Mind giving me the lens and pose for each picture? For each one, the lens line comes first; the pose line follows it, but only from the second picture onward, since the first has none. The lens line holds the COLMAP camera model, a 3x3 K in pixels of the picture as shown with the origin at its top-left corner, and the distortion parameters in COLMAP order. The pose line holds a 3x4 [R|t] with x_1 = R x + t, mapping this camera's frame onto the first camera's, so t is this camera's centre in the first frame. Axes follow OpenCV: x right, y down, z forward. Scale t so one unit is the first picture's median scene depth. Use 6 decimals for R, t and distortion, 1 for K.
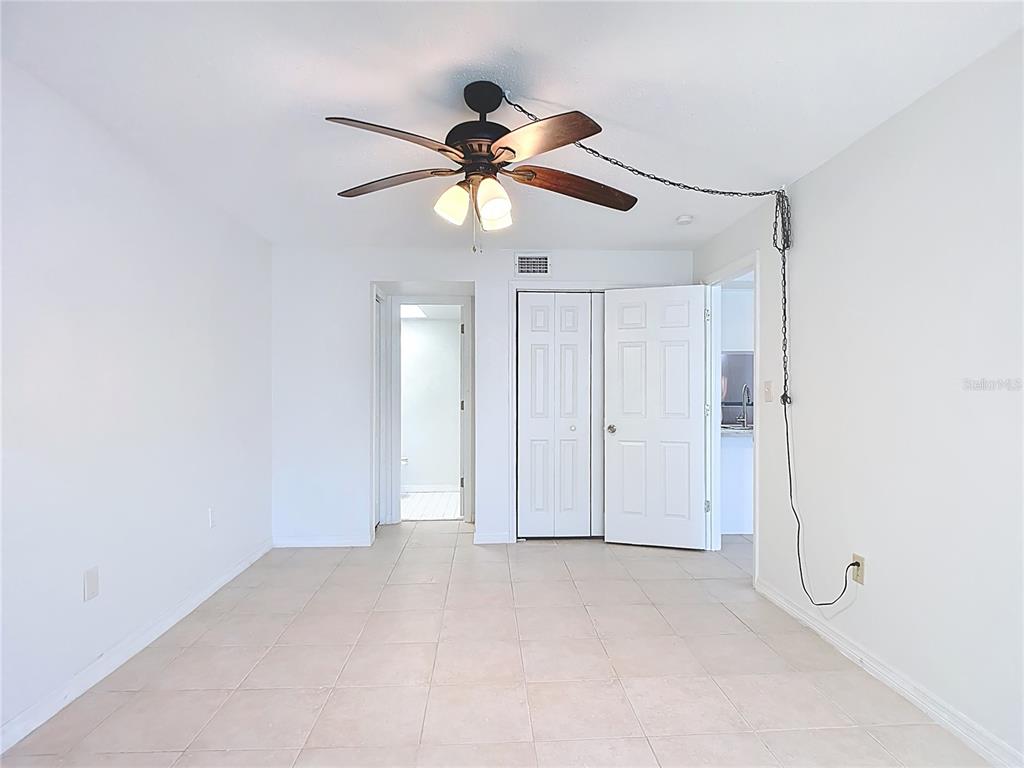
lens RADIAL K [[551.2, 0, 511.4], [0, 551.2, 386.2], [0, 0, 1]] dist [0.000222, -0.016729]
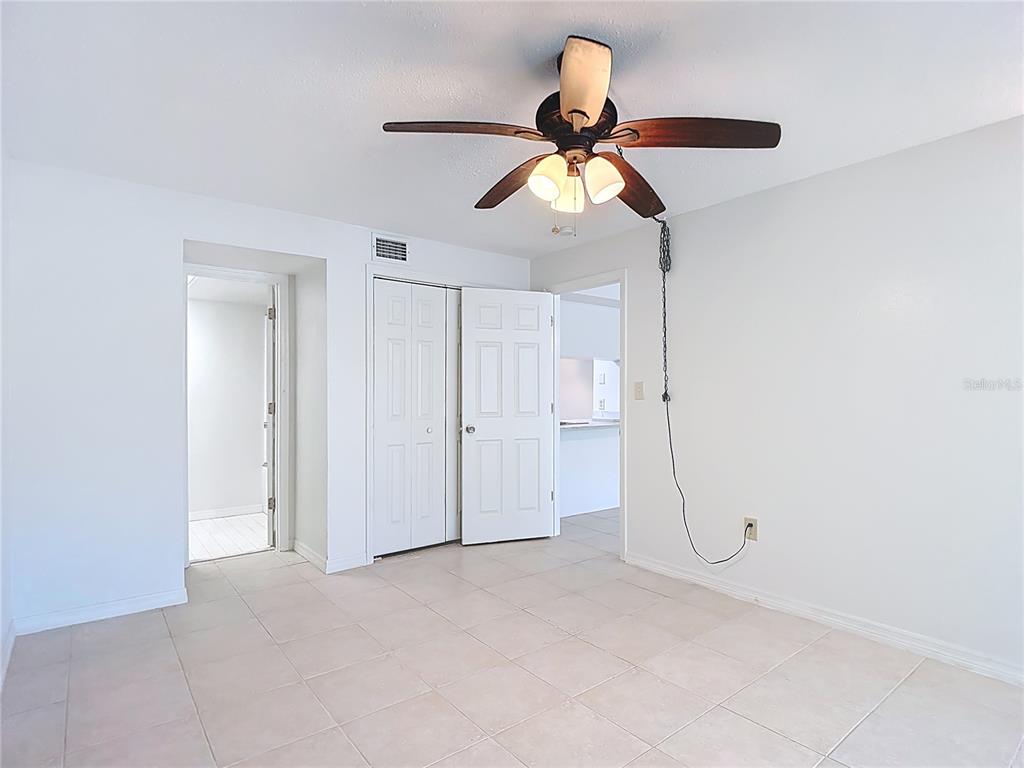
lens RADIAL K [[551.2, 0, 517.4], [0, 551.2, 388.3], [0, 0, 1]] dist [0.000222, -0.016729]
pose [[0.808521, 0.001413, 0.588466, -0.323707], [-0.005916, 0.999966, 0.005727, -0.001319], [-0.588438, -0.008112, 0.808502, 0.154390]]
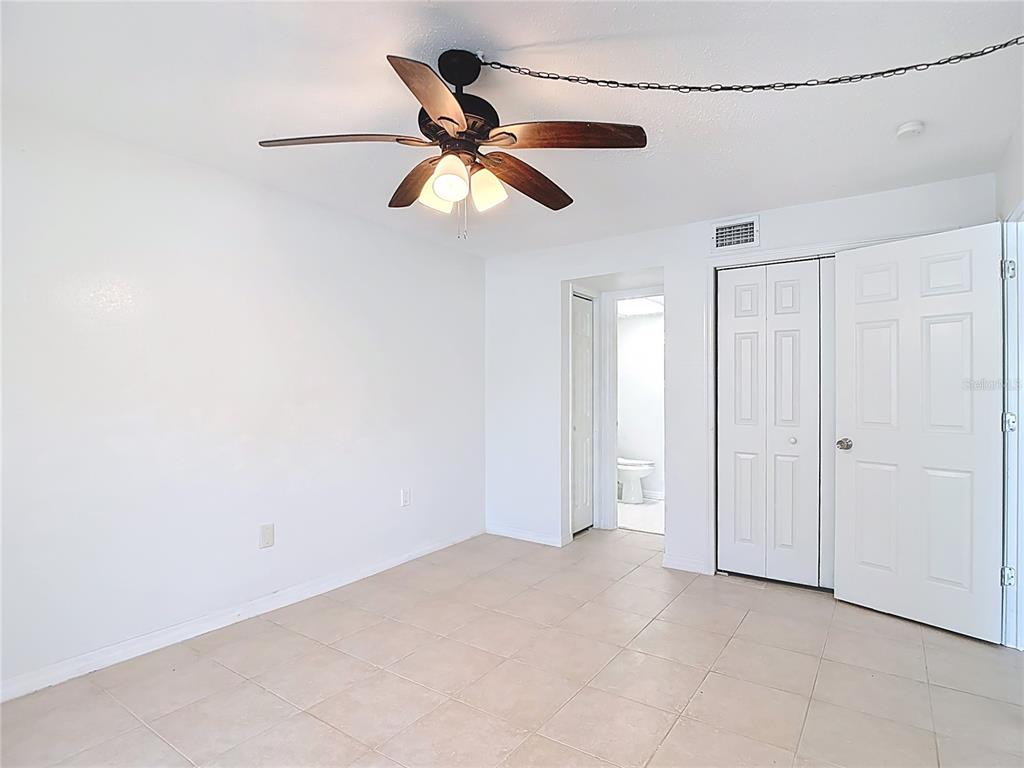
lens RADIAL K [[551.2, 0, 512.2], [0, 551.2, 383.4], [0, 0, 1]] dist [0.000222, -0.016729]
pose [[0.784364, -0.007520, -0.620256, 0.283409], [0.003352, 0.999963, -0.007884, 0.002755], [0.620292, 0.004105, 0.784360, 0.166574]]
